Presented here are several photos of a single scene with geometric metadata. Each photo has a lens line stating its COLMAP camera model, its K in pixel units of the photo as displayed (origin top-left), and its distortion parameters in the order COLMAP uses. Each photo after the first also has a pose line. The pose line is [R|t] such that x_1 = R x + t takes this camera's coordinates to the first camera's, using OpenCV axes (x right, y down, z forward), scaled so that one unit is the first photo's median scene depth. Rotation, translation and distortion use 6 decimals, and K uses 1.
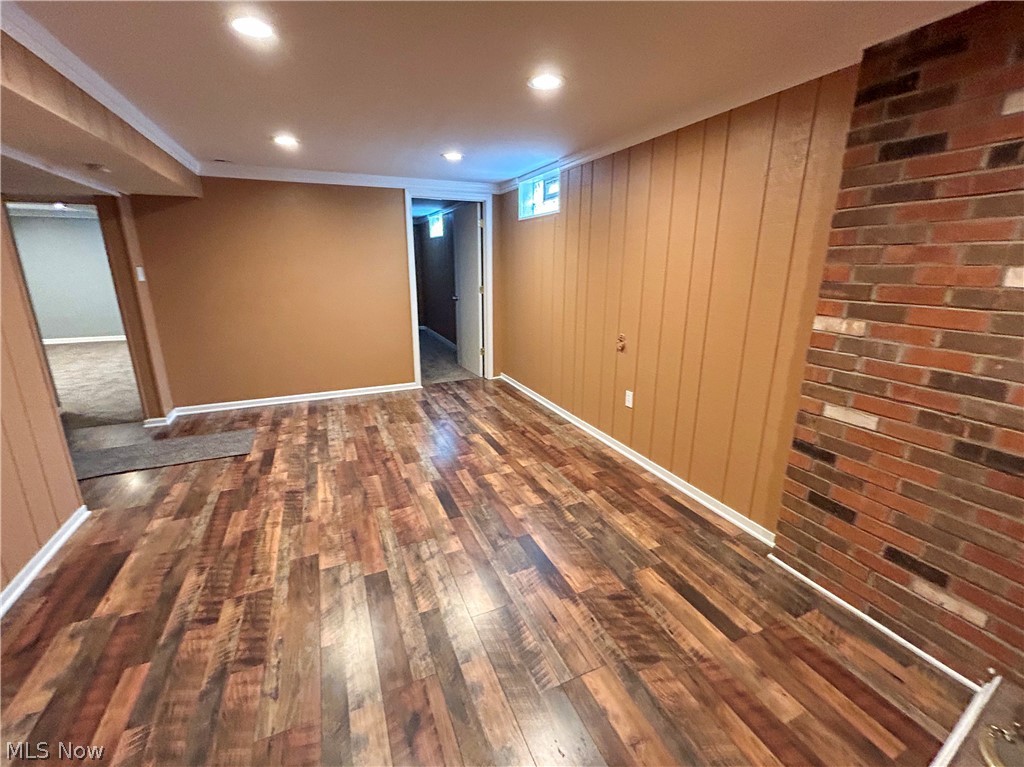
lens RADIAL K [[422.7, 0, 504.9], [0, 422.7, 376.3], [0, 0, 1]] dist [0.002258, 0.000944]
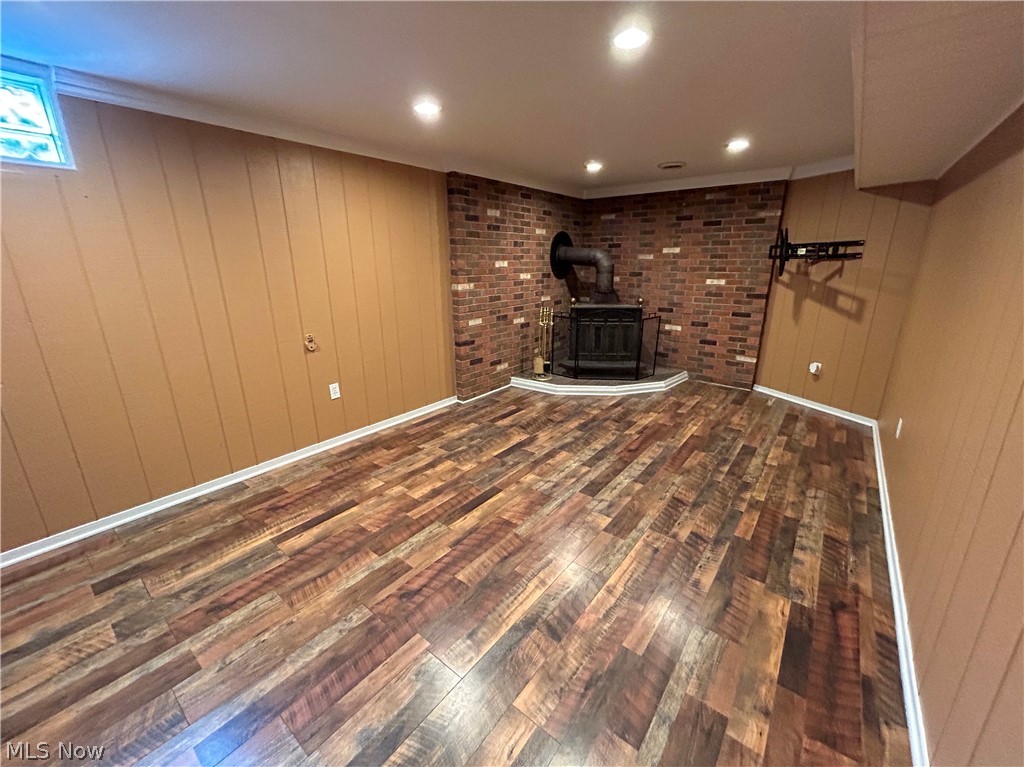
lens RADIAL K [[422.7, 0, 505.7], [0, 422.7, 384.0], [0, 0, 1]] dist [0.002258, 0.000944]
pose [[-0.461862, -0.248225, 0.851509, -1.137928], [0.236228, 0.890937, 0.387849, -0.387032], [-0.854915, 0.380283, -0.352852, 1.431418]]
